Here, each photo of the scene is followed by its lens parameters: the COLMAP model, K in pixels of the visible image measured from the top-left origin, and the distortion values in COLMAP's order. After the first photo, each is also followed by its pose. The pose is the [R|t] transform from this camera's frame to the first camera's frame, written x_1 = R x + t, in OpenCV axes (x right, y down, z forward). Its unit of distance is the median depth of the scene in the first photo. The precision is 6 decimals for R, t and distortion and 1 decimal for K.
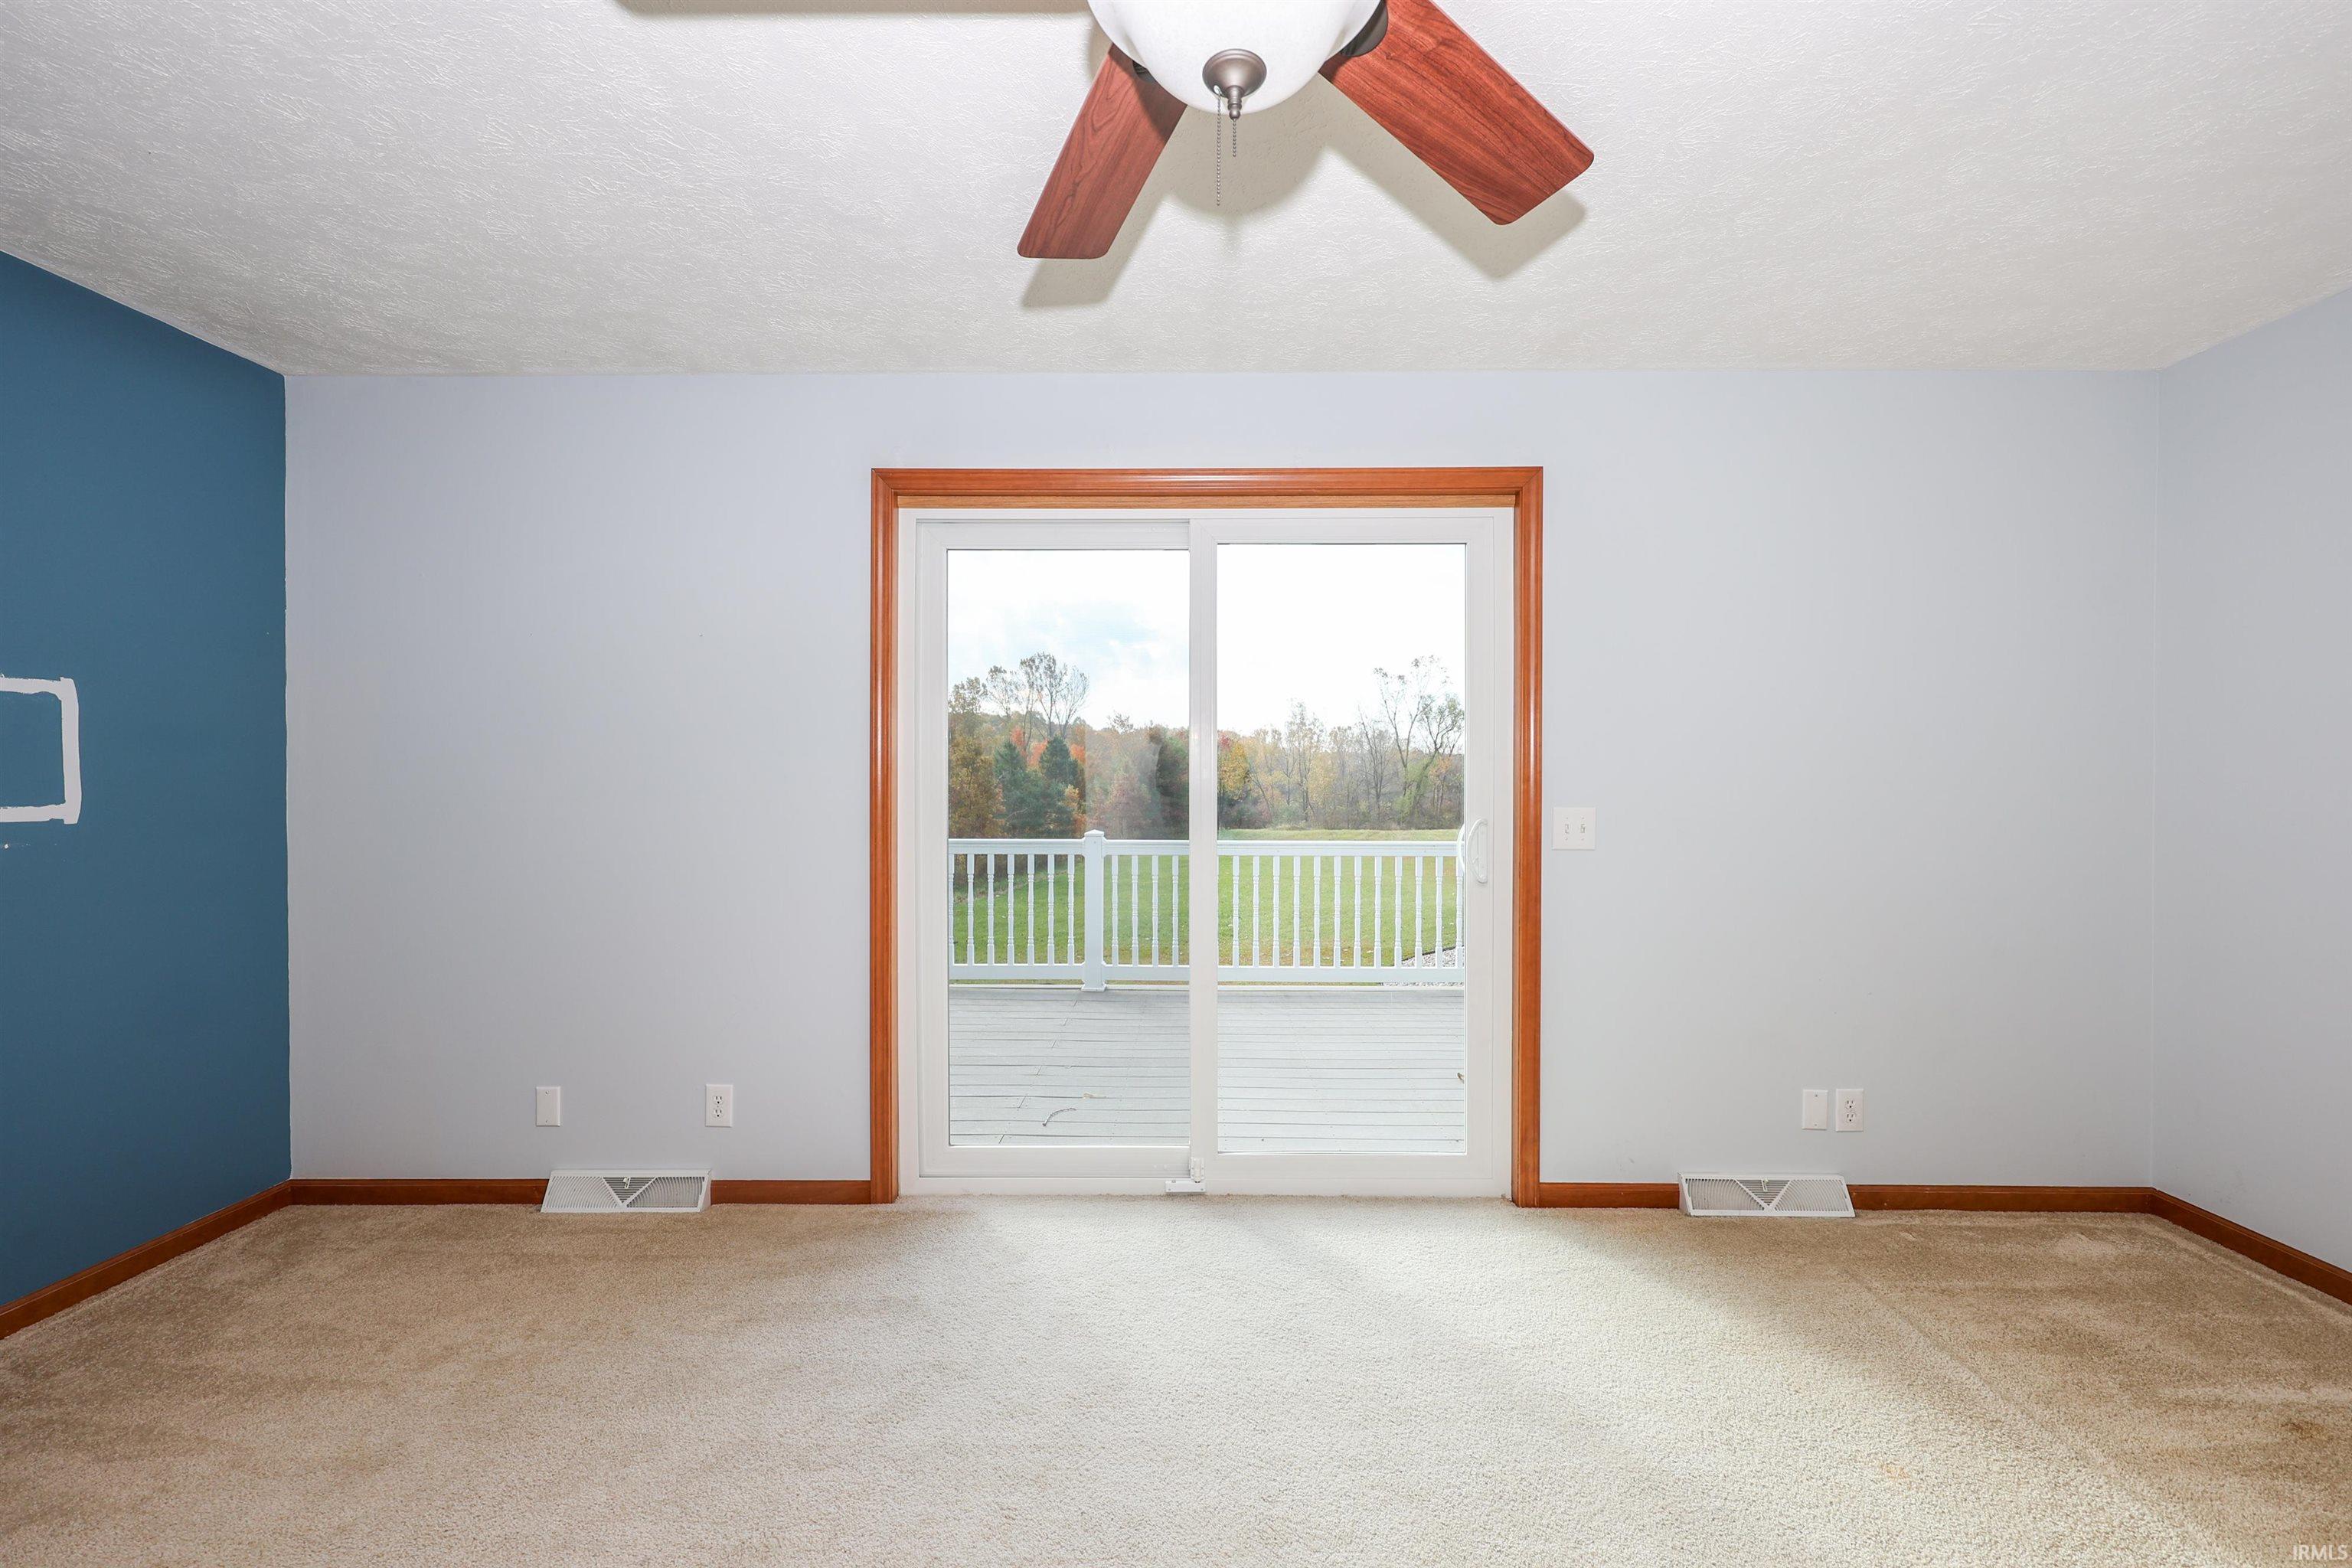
lens RADIAL K [[945.8, 0, 1164.9], [0, 945.8, 786.9], [0, 0, 1]] dist [-0.002288, 0.000485]
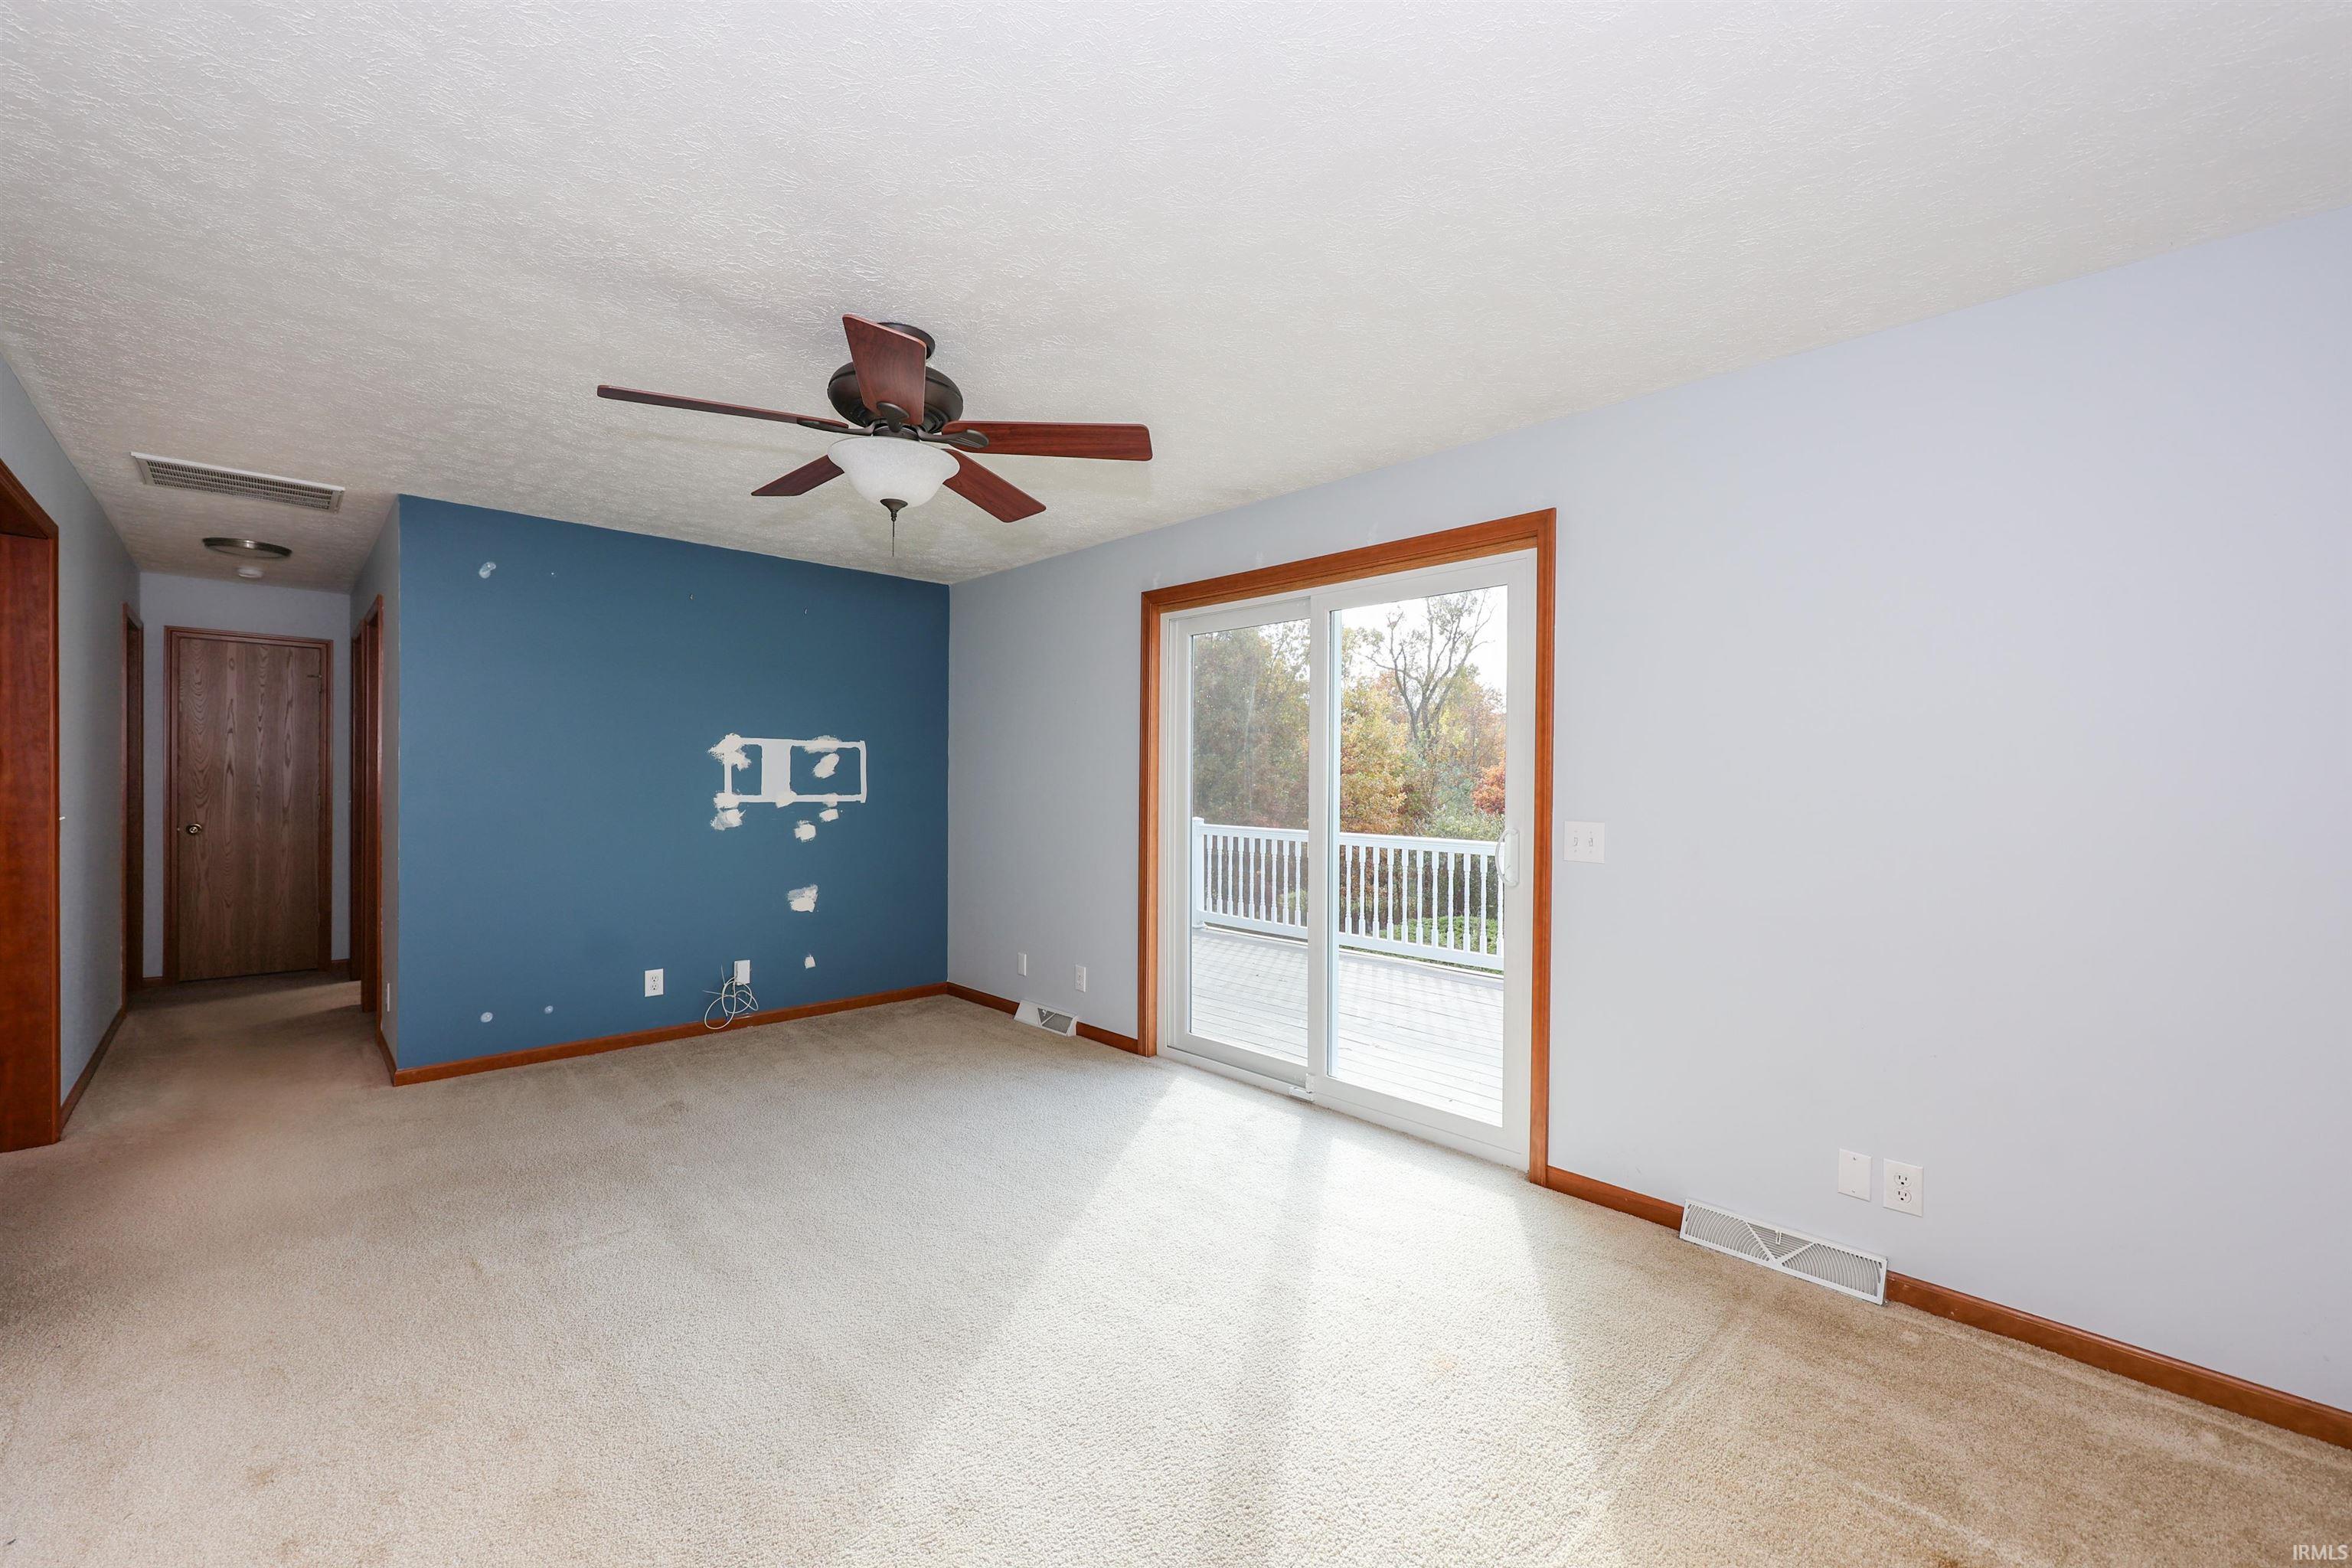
lens RADIAL K [[945.8, 0, 1161.7], [0, 945.8, 776.2], [0, 0, 1]] dist [-0.002288, 0.000485]
pose [[0.693216, 0.002802, -0.720724, 0.870243], [-0.011163, 0.999914, -0.006849, -0.015628], [0.720643, 0.012793, 0.693188, -0.078543]]
